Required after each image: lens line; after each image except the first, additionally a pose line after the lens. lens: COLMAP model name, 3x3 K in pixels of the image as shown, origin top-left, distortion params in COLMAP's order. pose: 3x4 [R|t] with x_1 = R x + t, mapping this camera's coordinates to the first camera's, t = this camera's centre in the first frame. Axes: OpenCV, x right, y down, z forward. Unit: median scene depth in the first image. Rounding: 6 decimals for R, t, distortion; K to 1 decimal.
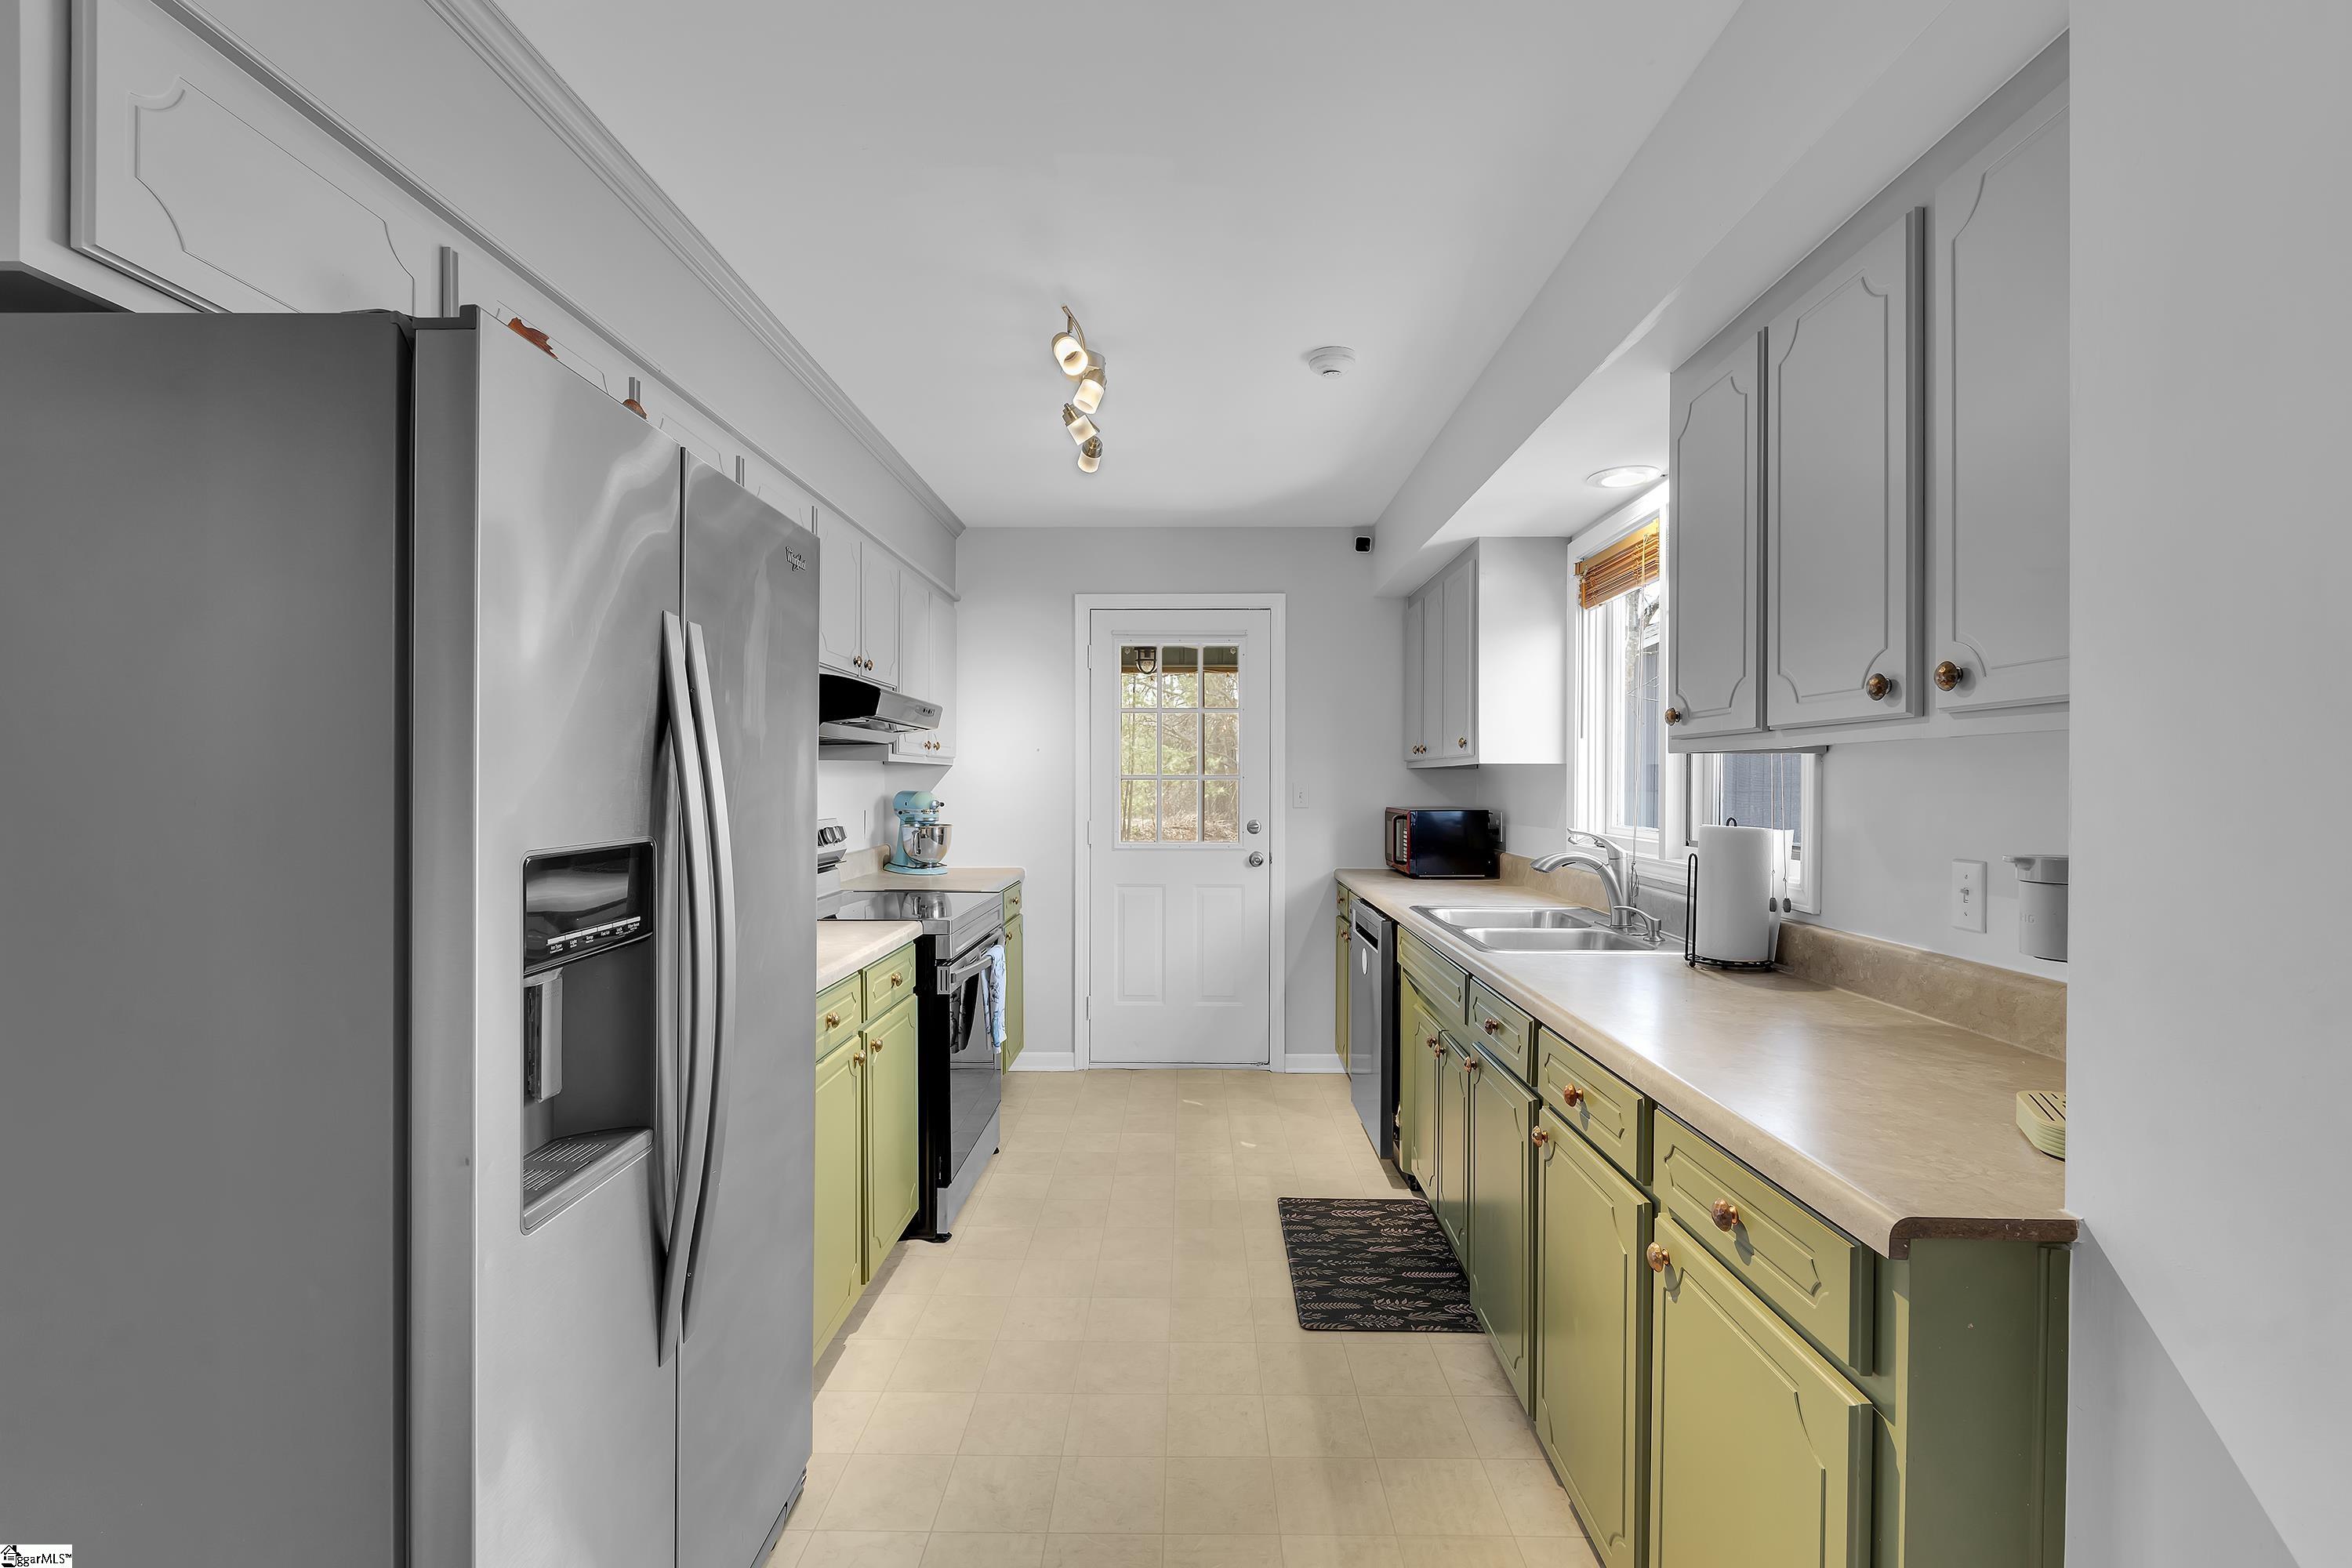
lens RADIAL K [[1063.8, 0, 1176.0], [0, 1063.8, 784.0], [0, 0, 1]] dist [-0.010354, -0.000056]
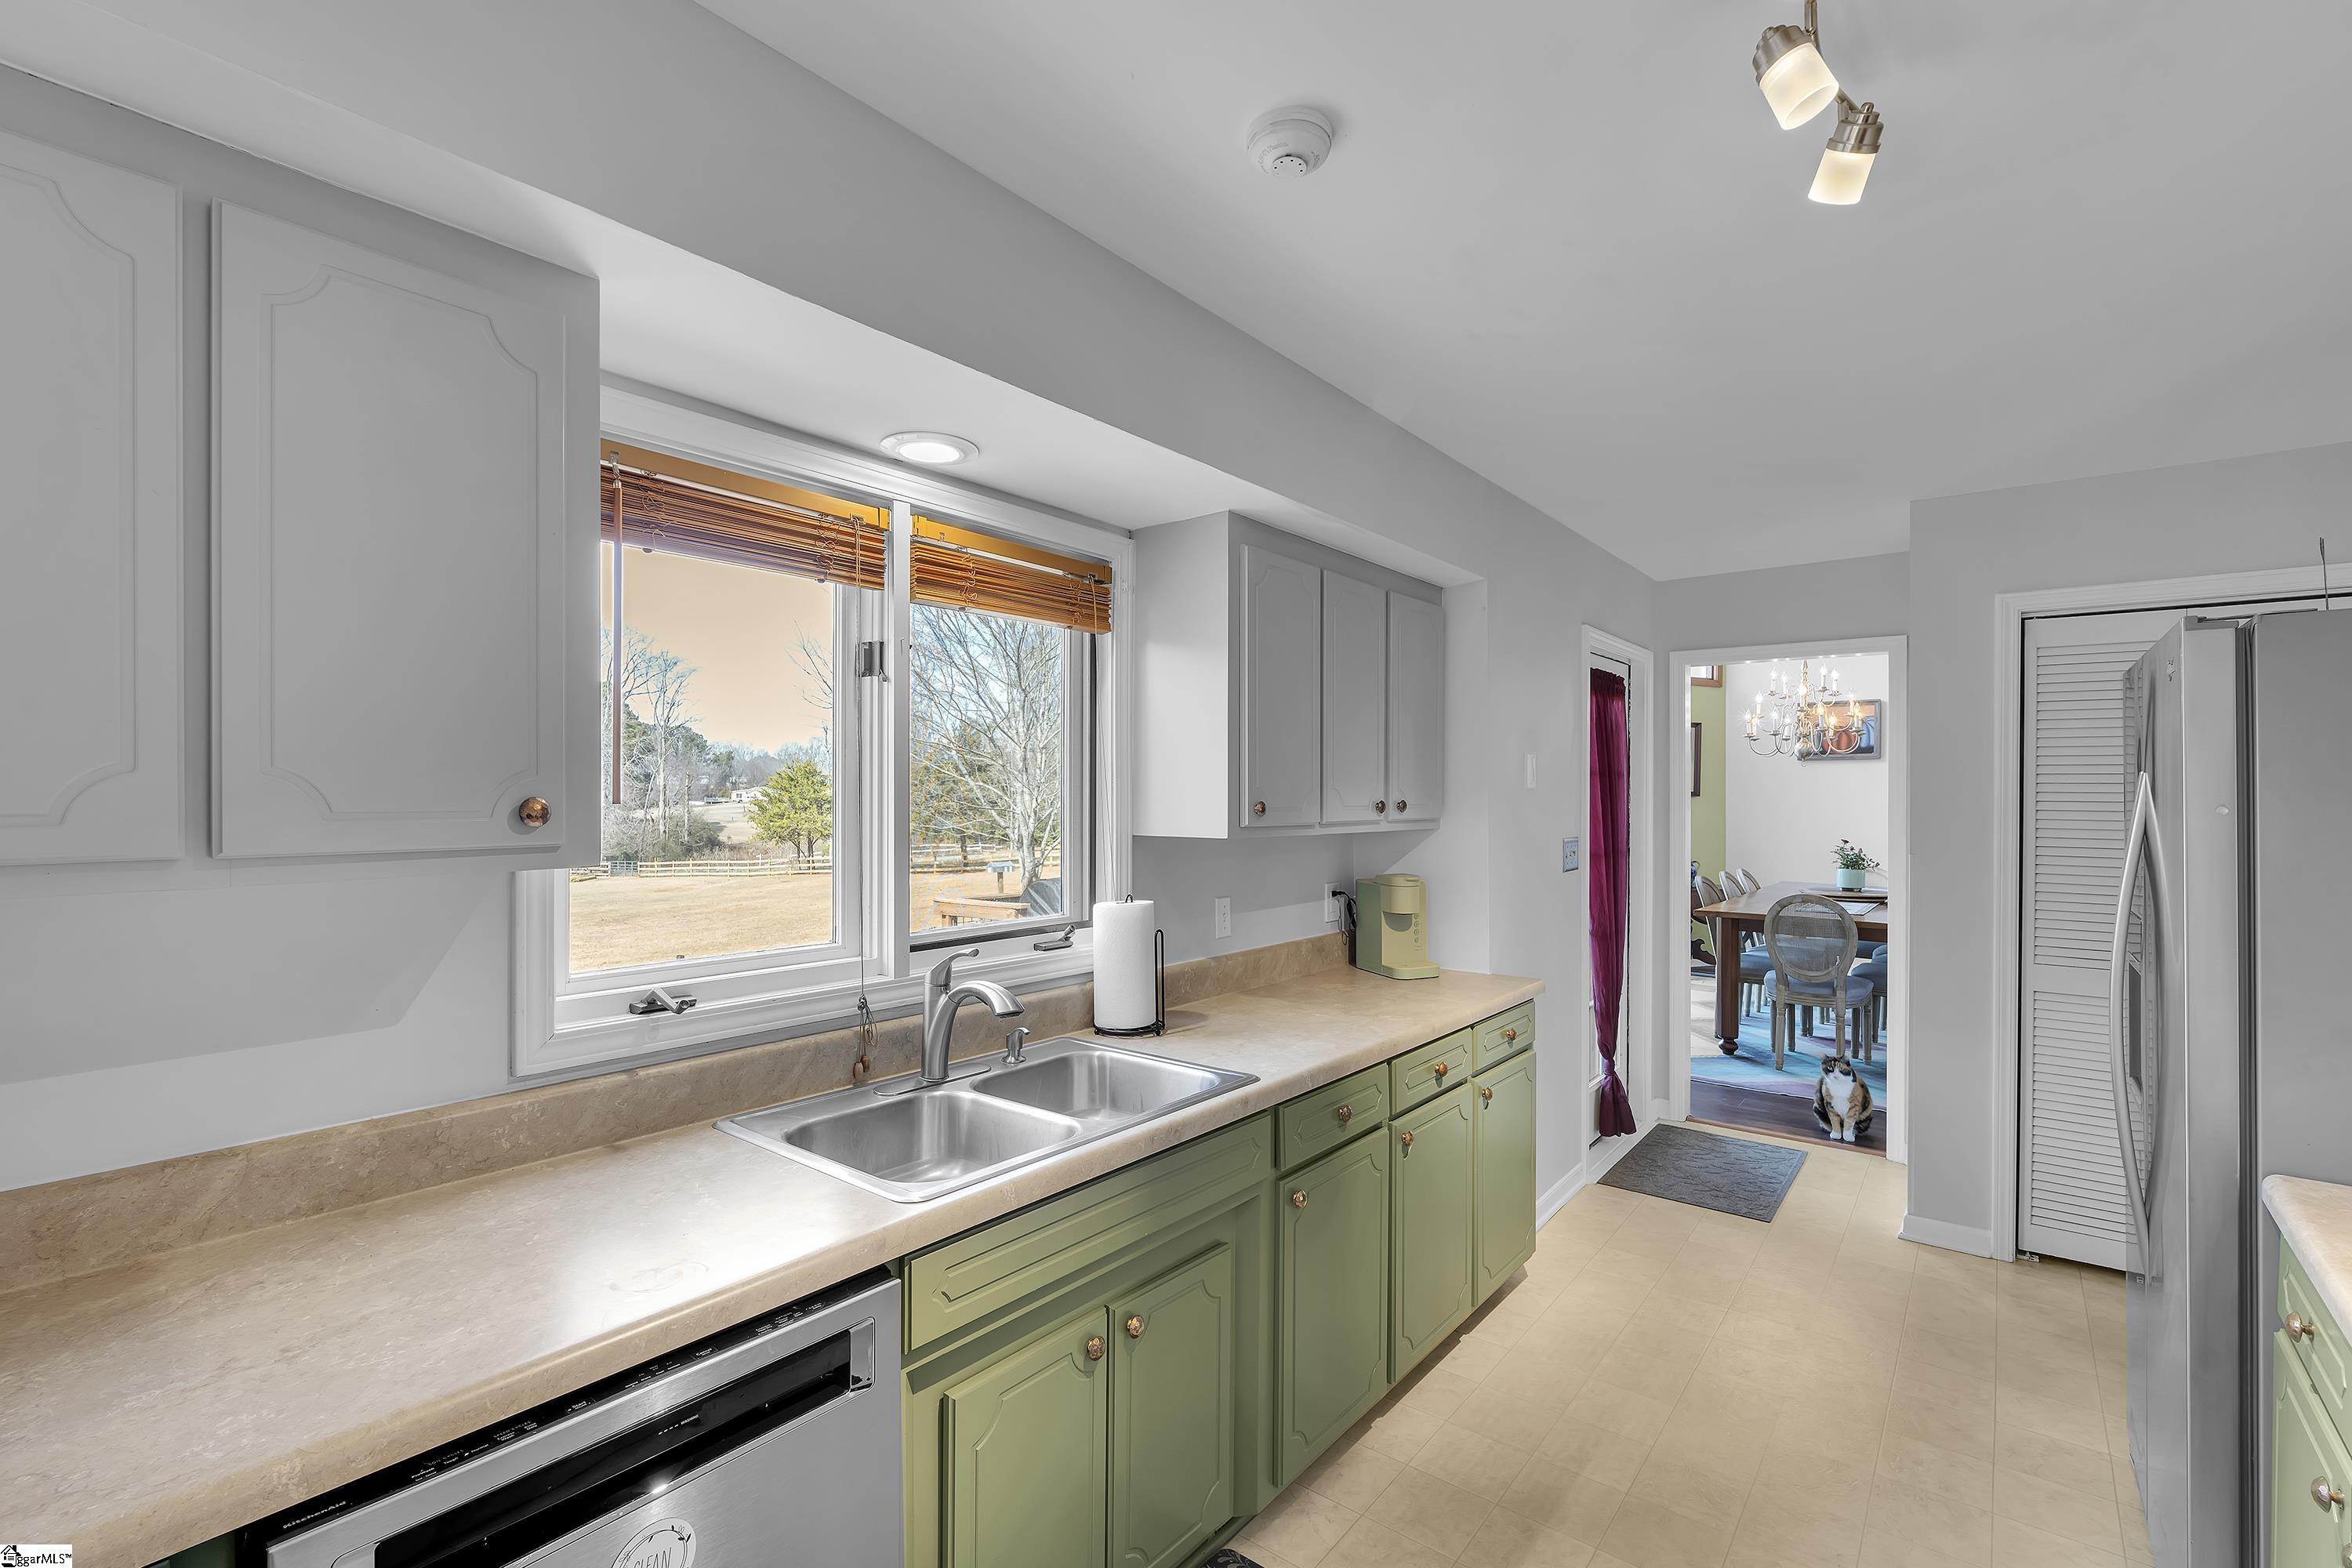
lens RADIAL K [[1058.0, 0, 1158.5], [0, 1058.0, 791.6], [0, 0, 1]] dist [-0.002295, 0.000239]
pose [[-0.787842, 0.004077, 0.615863, -0.205503], [0.002410, 0.999991, -0.003536, -0.082543], [-0.615872, -0.001301, -0.787845, 2.072365]]
